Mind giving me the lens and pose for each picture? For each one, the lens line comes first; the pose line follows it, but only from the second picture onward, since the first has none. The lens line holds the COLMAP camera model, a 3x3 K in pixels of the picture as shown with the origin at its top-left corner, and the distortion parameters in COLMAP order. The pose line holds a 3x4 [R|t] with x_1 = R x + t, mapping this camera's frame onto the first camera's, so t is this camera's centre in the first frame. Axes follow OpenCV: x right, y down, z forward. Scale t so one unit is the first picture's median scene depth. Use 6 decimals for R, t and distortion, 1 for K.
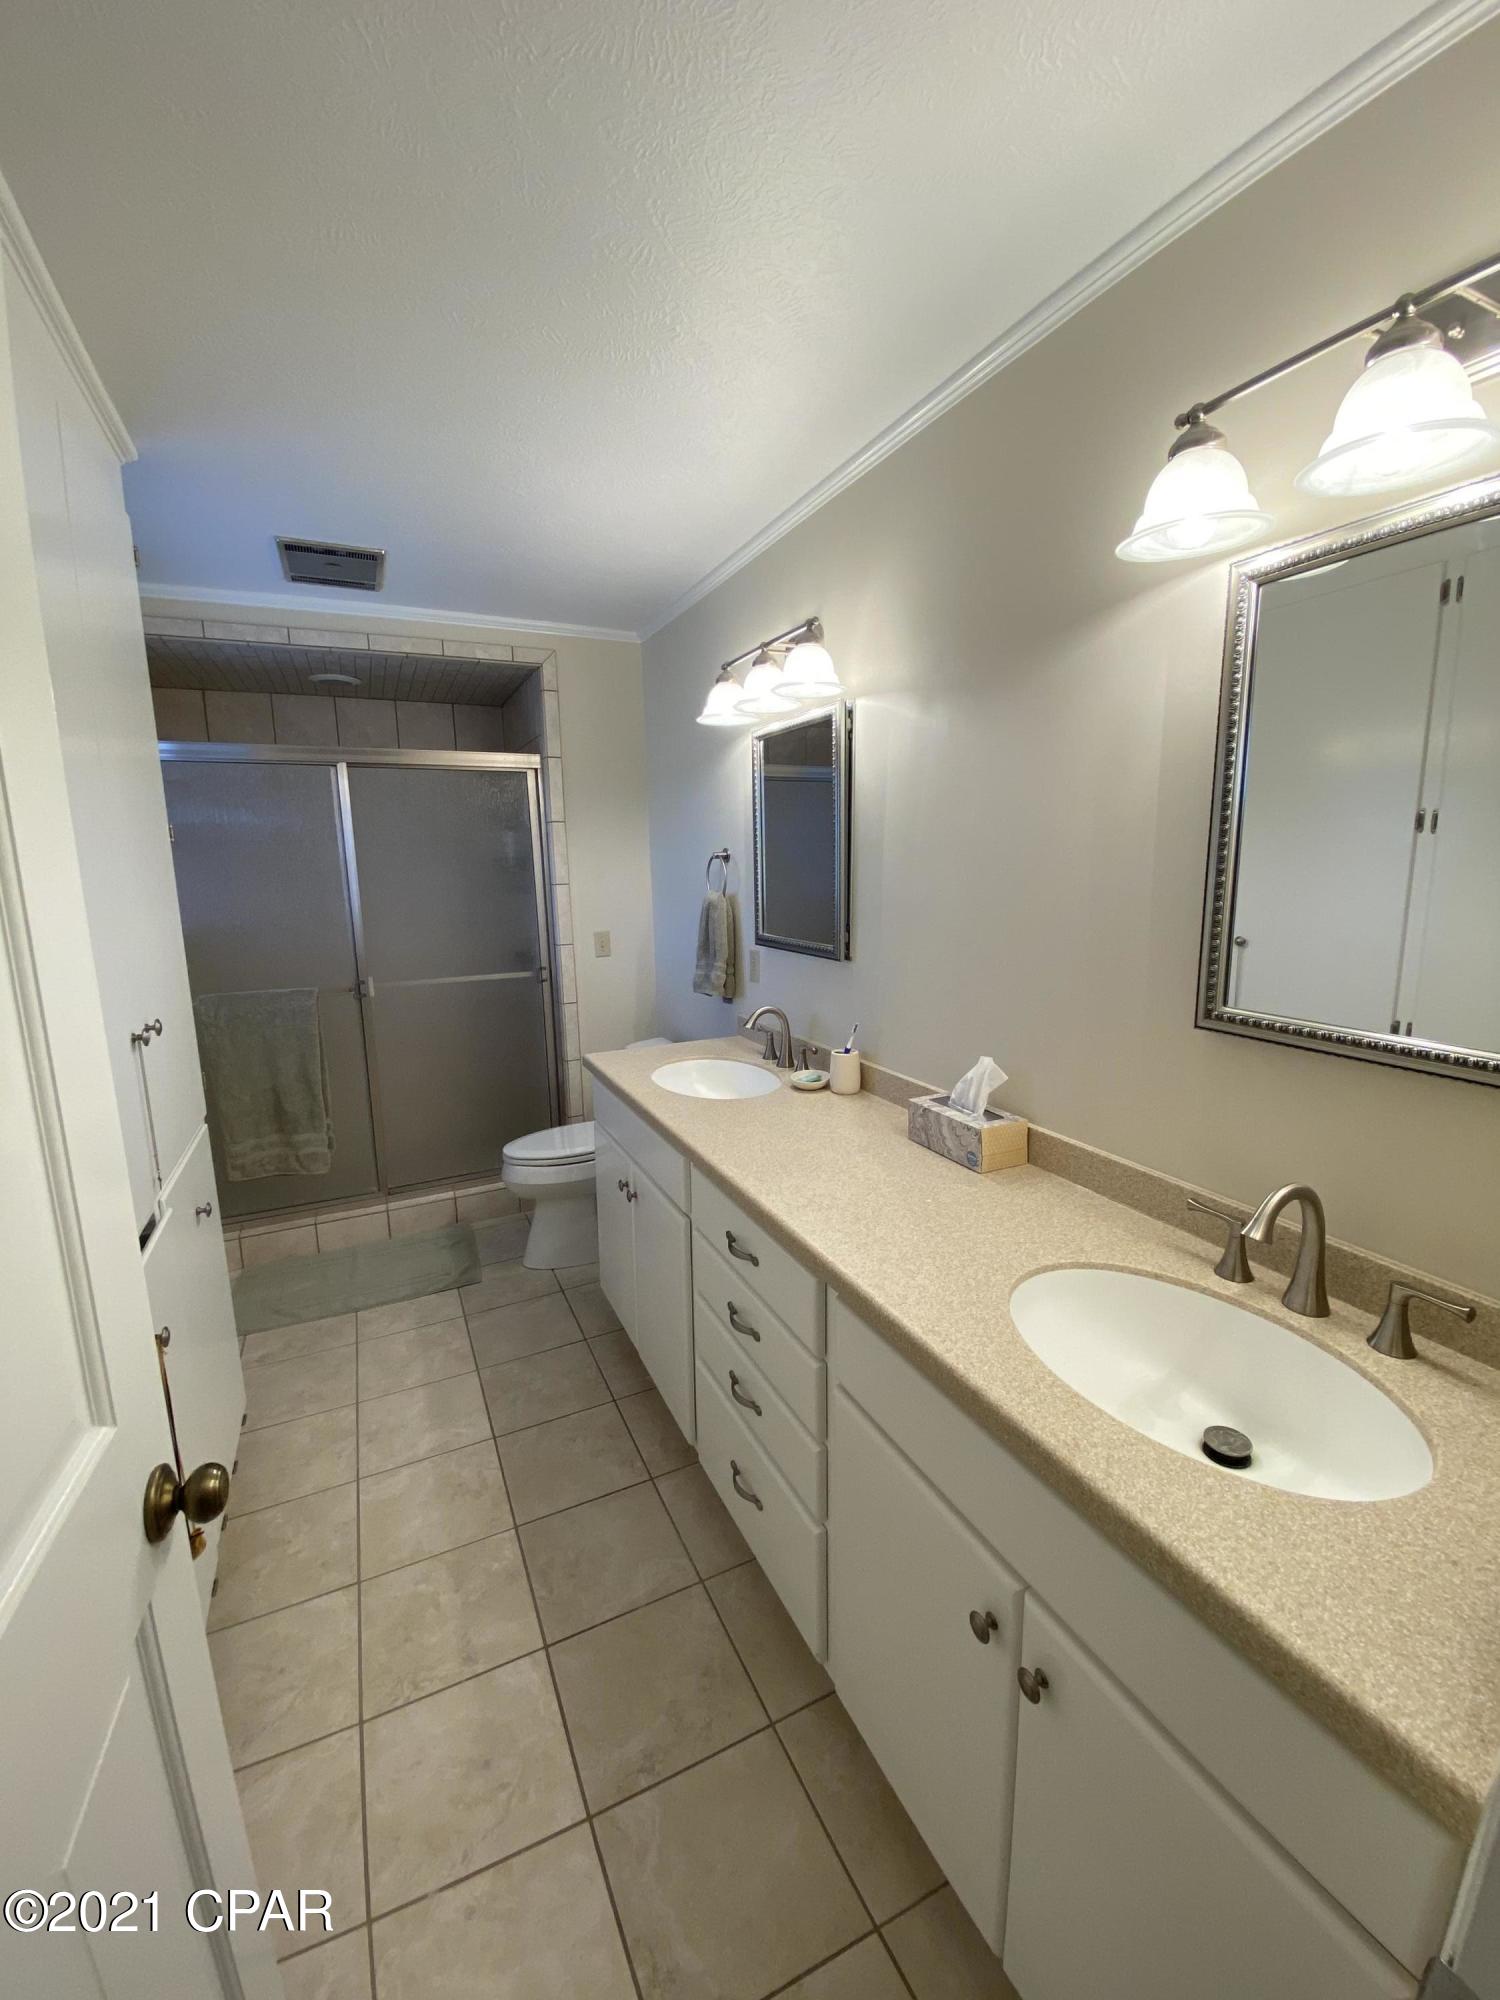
lens RADIAL K [[807.7, 0, 759.8], [0, 807.7, 1008.9], [0, 0, 1]] dist [0.001974, -0.000211]
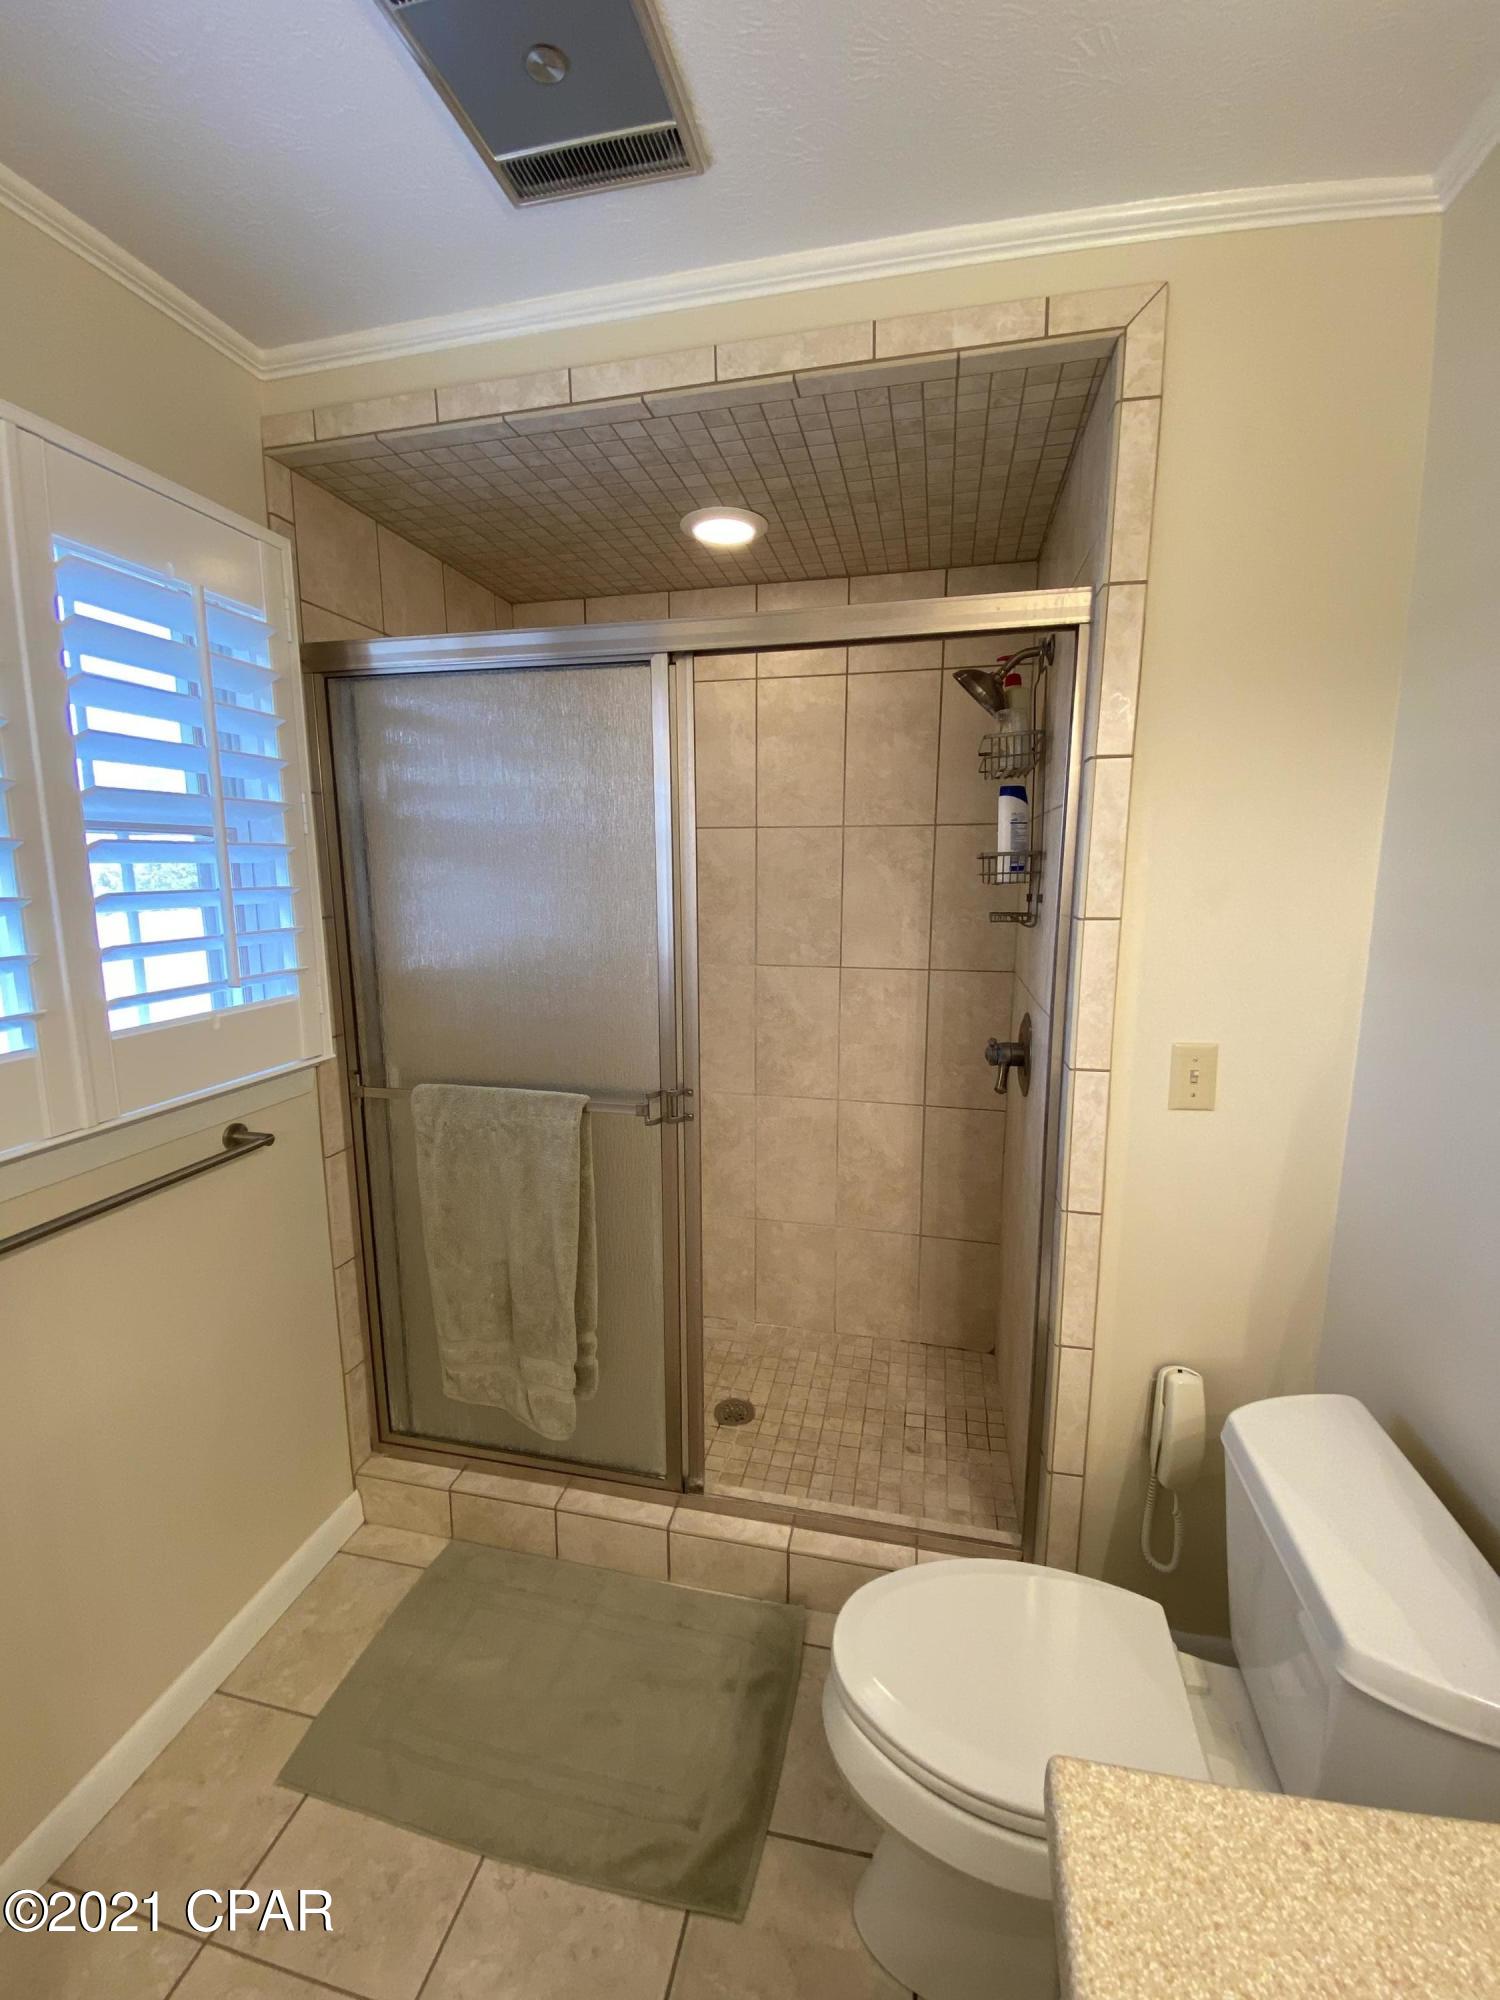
lens RADIAL K [[807.7, 0, 747.0], [0, 807.7, 1016.2], [0, 0, 1]] dist [0.001974, -0.000211]
pose [[0.778142, 0.123631, -0.615800, -0.136154], [-0.119725, 0.991656, 0.047802, -0.108704], [0.616571, 0.036530, 0.786451, 0.606865]]
